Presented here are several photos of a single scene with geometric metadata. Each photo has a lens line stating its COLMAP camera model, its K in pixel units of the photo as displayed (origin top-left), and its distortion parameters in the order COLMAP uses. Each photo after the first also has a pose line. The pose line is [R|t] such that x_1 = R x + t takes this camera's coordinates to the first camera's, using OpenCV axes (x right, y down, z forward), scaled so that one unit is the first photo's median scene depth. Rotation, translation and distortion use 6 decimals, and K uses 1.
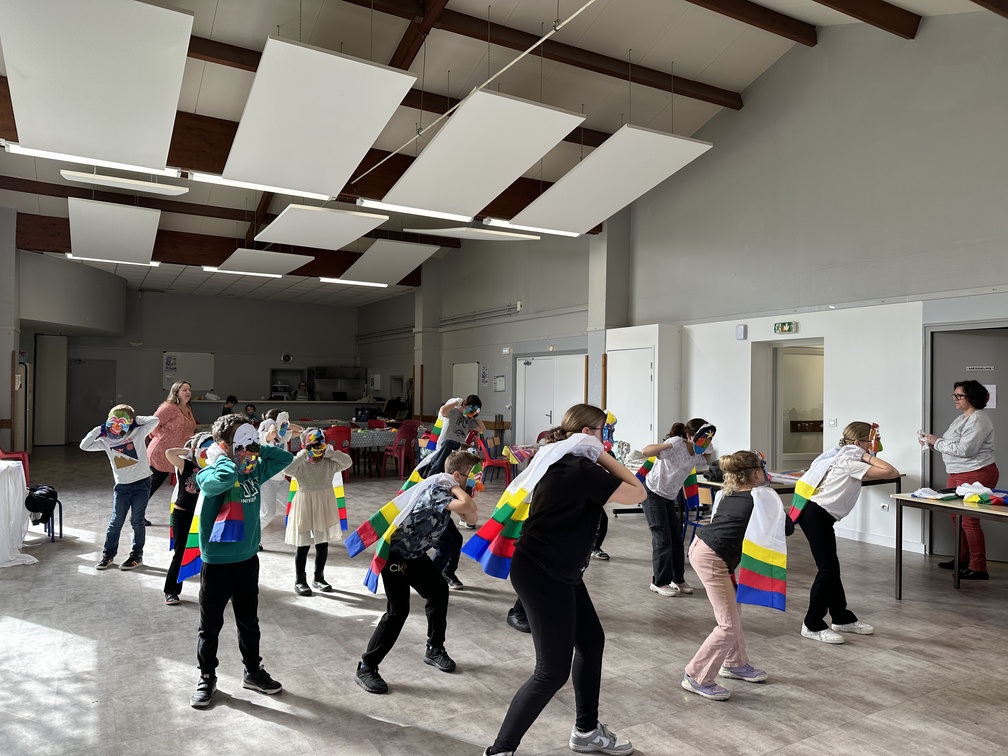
lens RADIAL K [[707.1, 0, 510.6], [0, 707.1, 377.0], [0, 0, 1]] dist [0.104227, -0.135497]
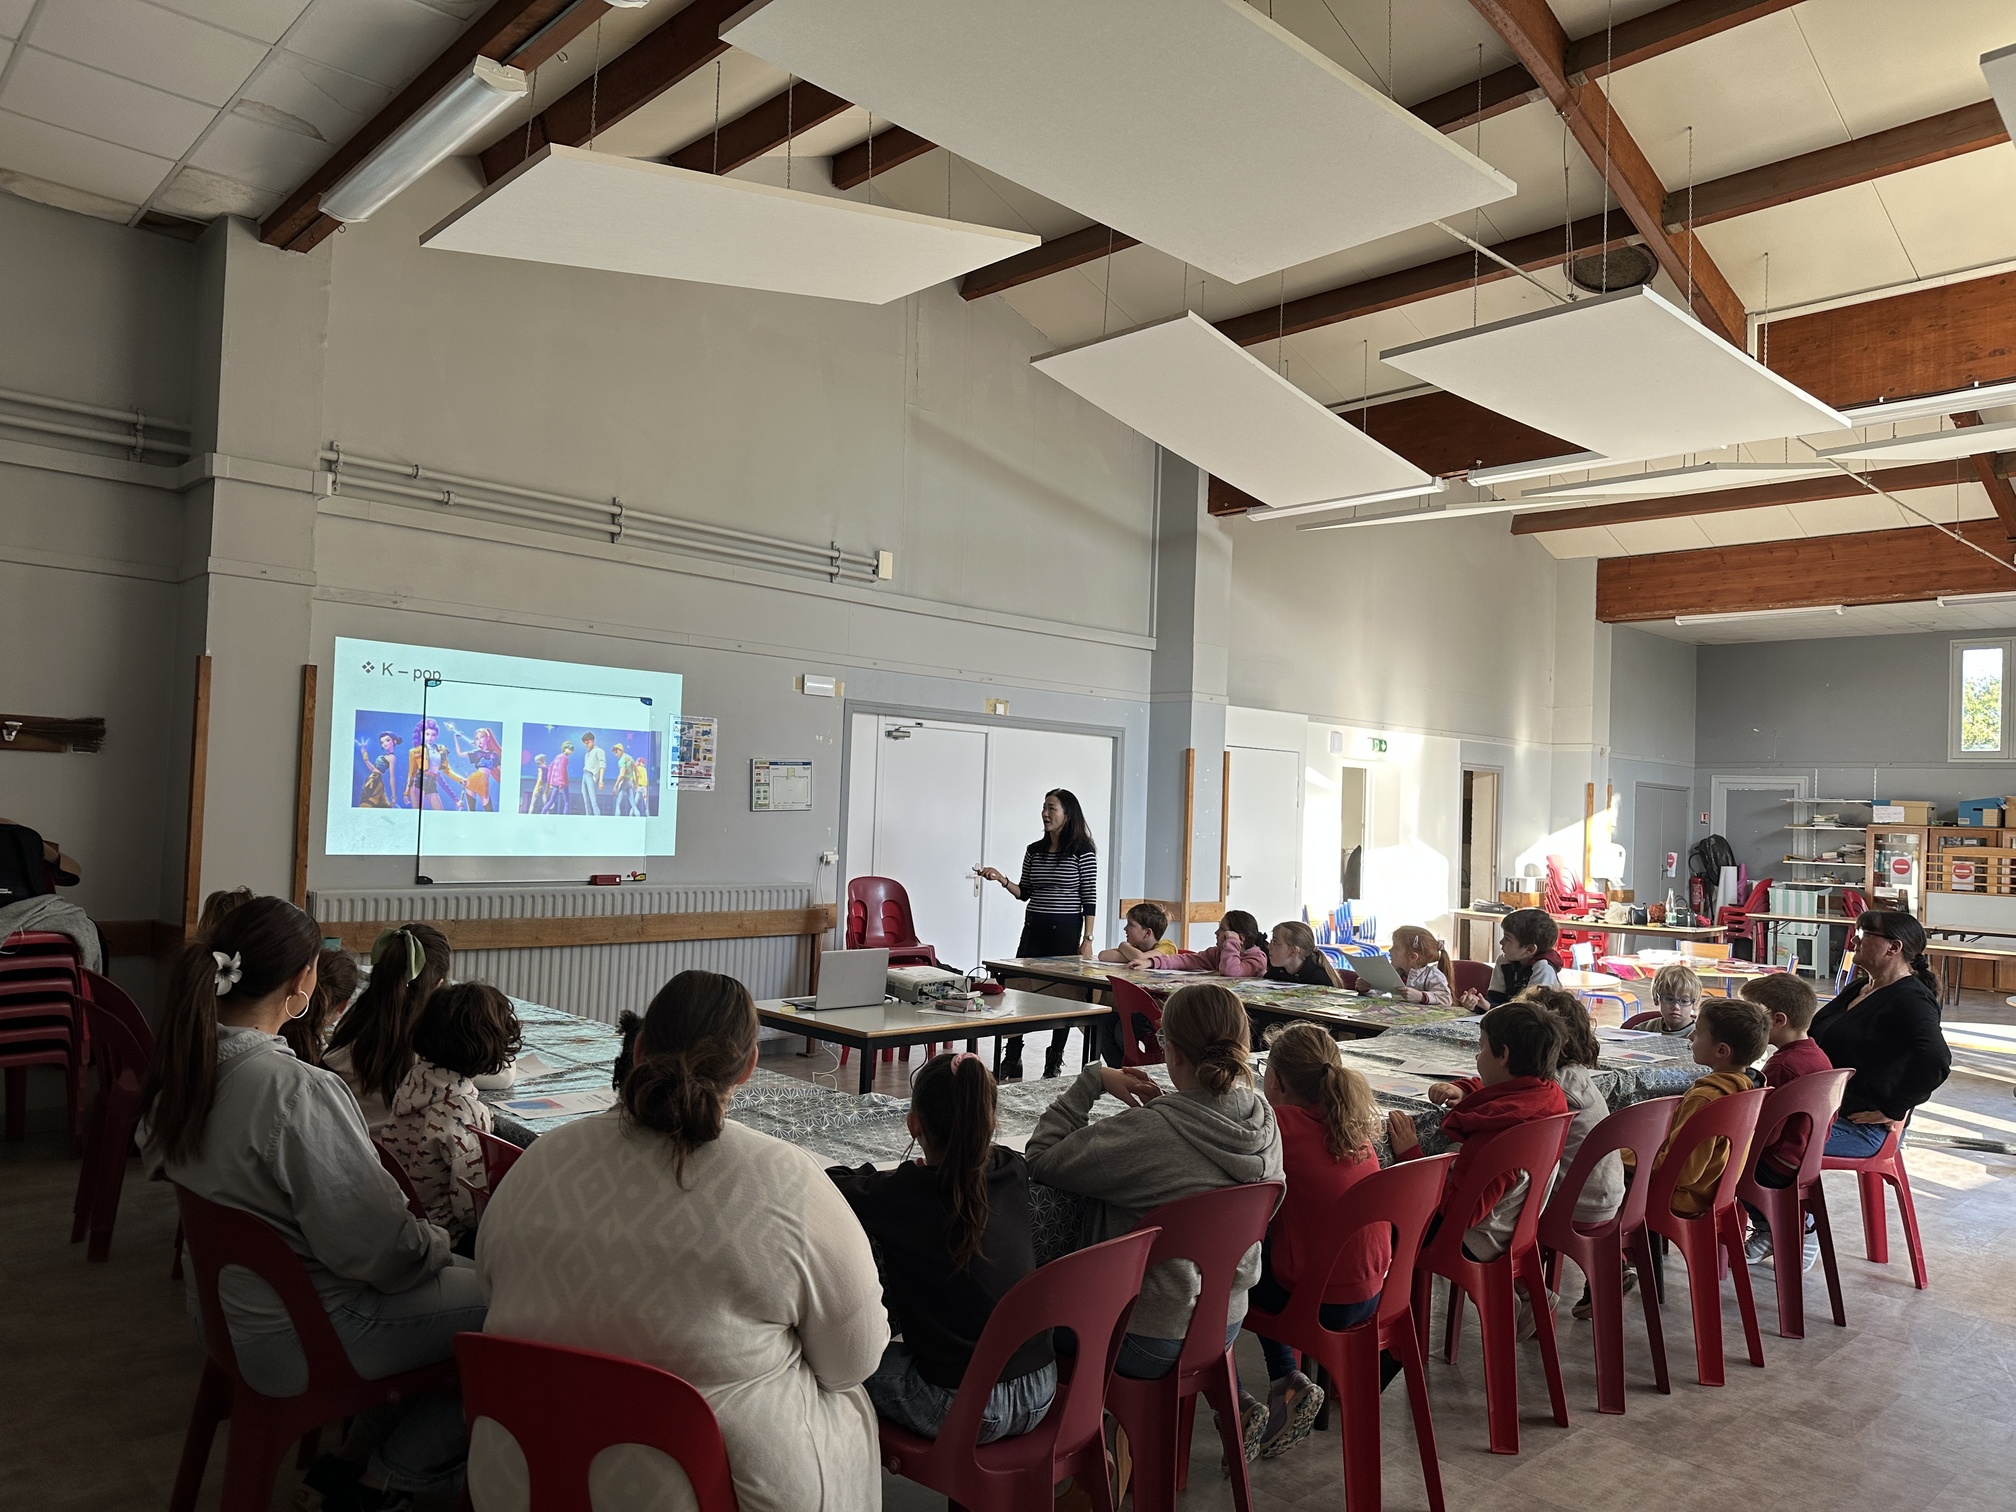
lens RADIAL K [[1379.9, 0, 1021.4], [0, 1379.9, 764.9], [0, 0, 1]] dist [0.075802, -0.107004]
pose [[-0.224956, 0.014095, 0.974267, -1.027680], [-0.056626, 0.998016, -0.027513, 0.018196], [-0.972722, -0.061358, -0.223712, 1.685197]]
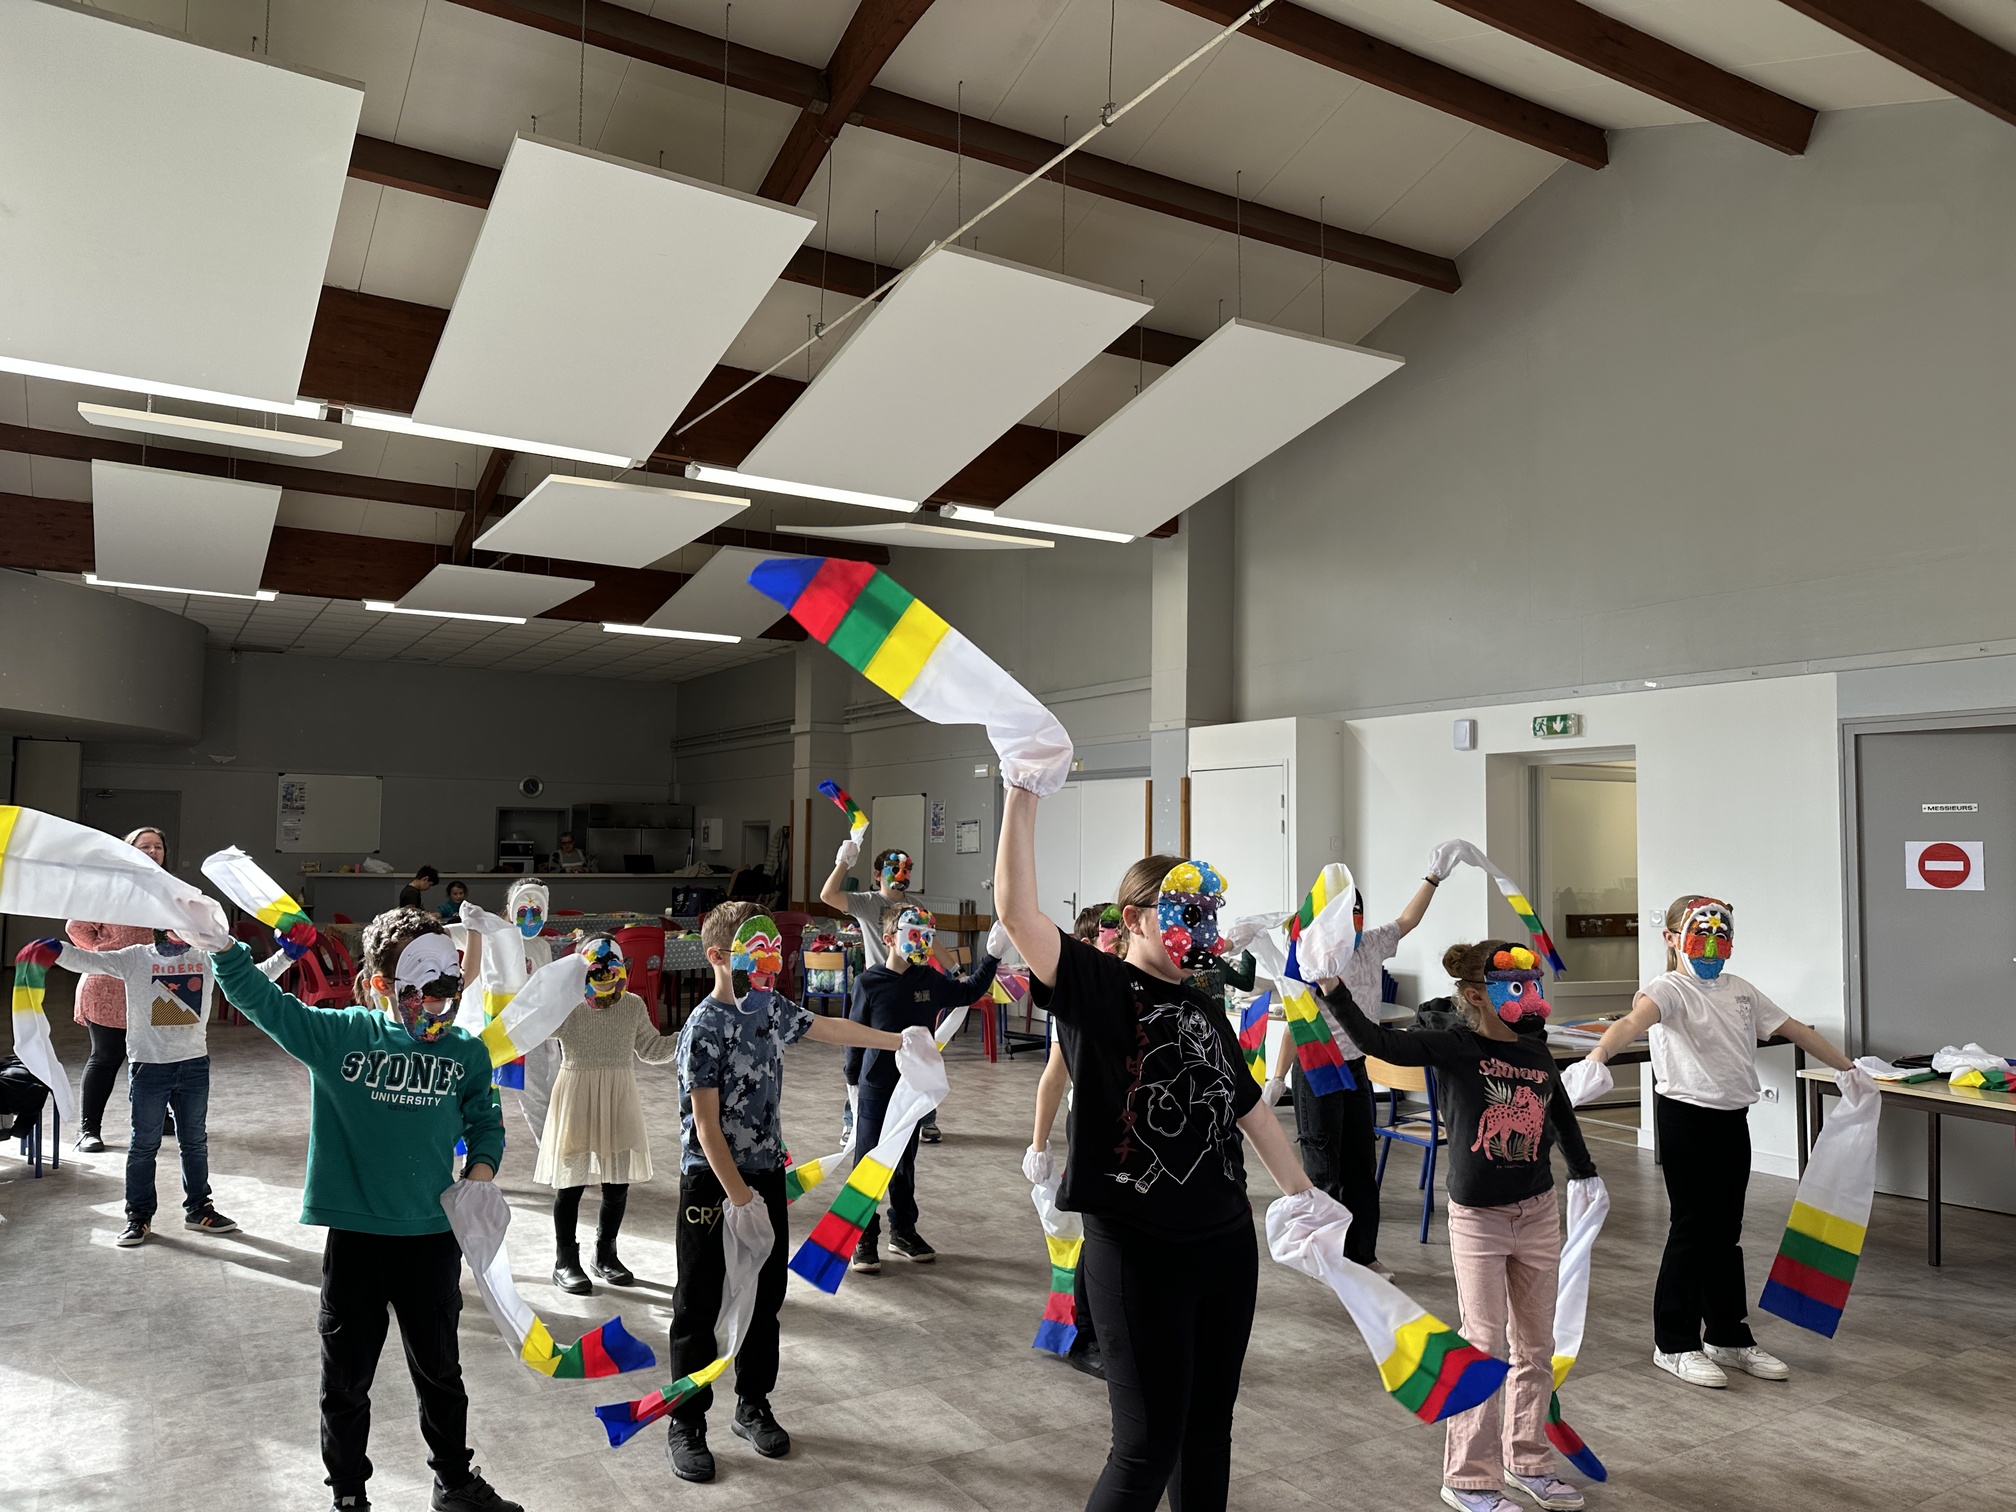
lens RADIAL K [[1414.9, 0, 1008.0], [0, 1414.9, 756.0], [0, 0, 1]] dist [0.087134, -0.094109]
pose [[0.999780, -0.000409, 0.020968, -0.014065], [0.001384, 0.998916, -0.046538, -0.002217], [-0.020926, 0.046557, 0.998696, 0.021764]]
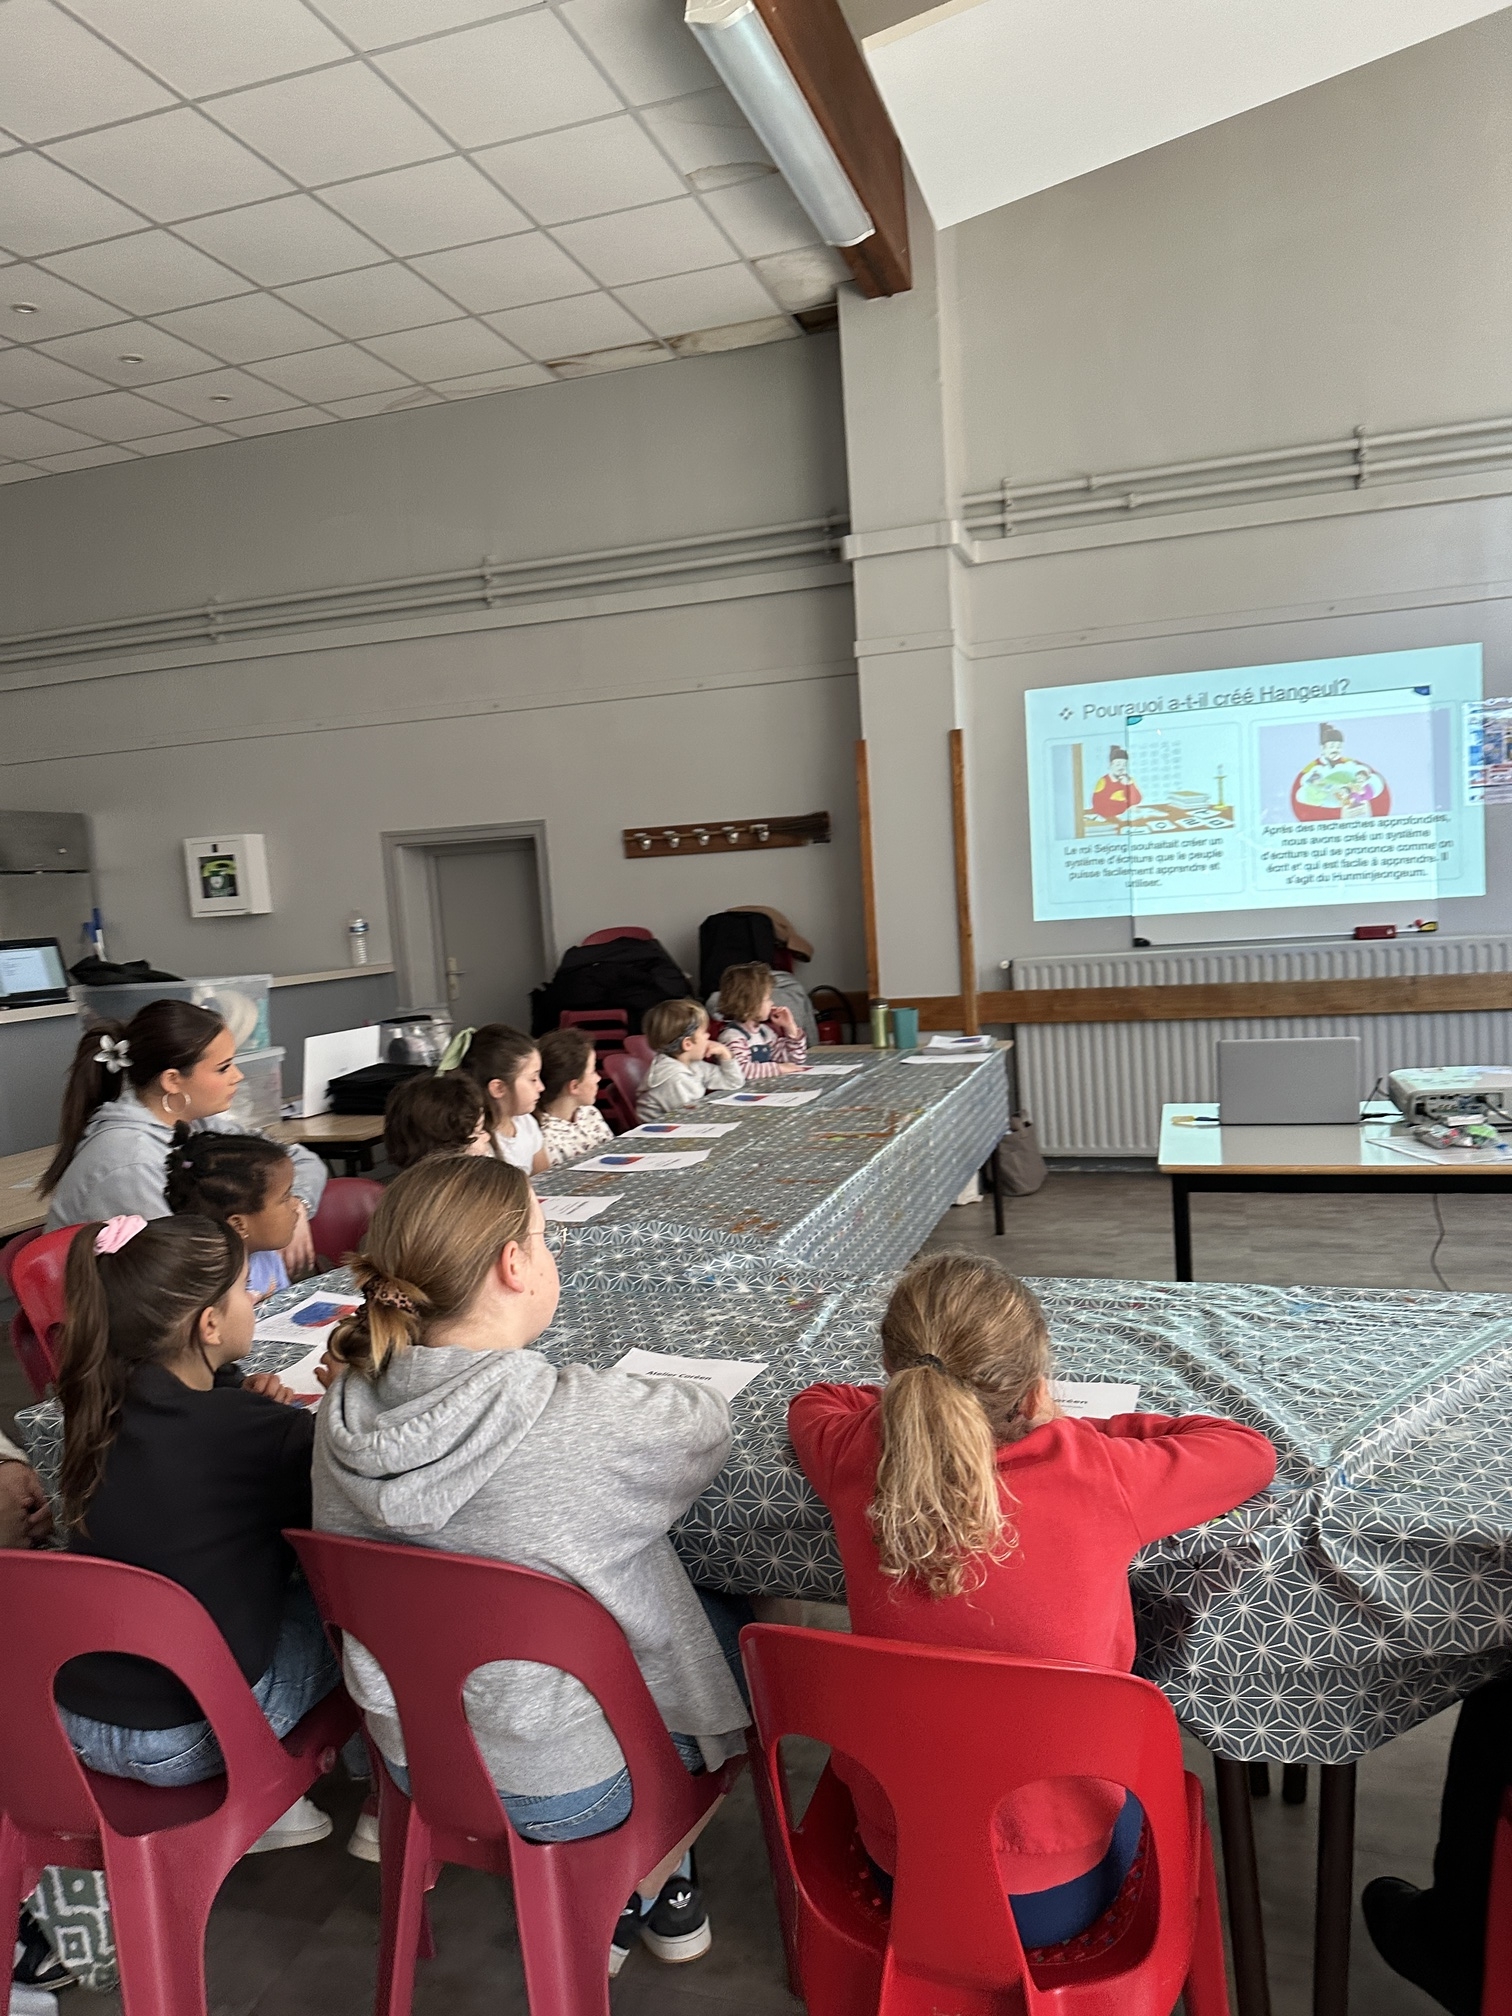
lens RADIAL K [[1405.3, 0, 752.2], [0, 1405.3, 1024.4], [0, 0, 1]] dist [0.111215, -0.205574]
pose [[0.744850, -0.123398, 0.655722, -0.804519], [0.061237, 0.991245, 0.116979, 0.025318], [-0.664416, -0.046977, 0.745885, 1.413147]]
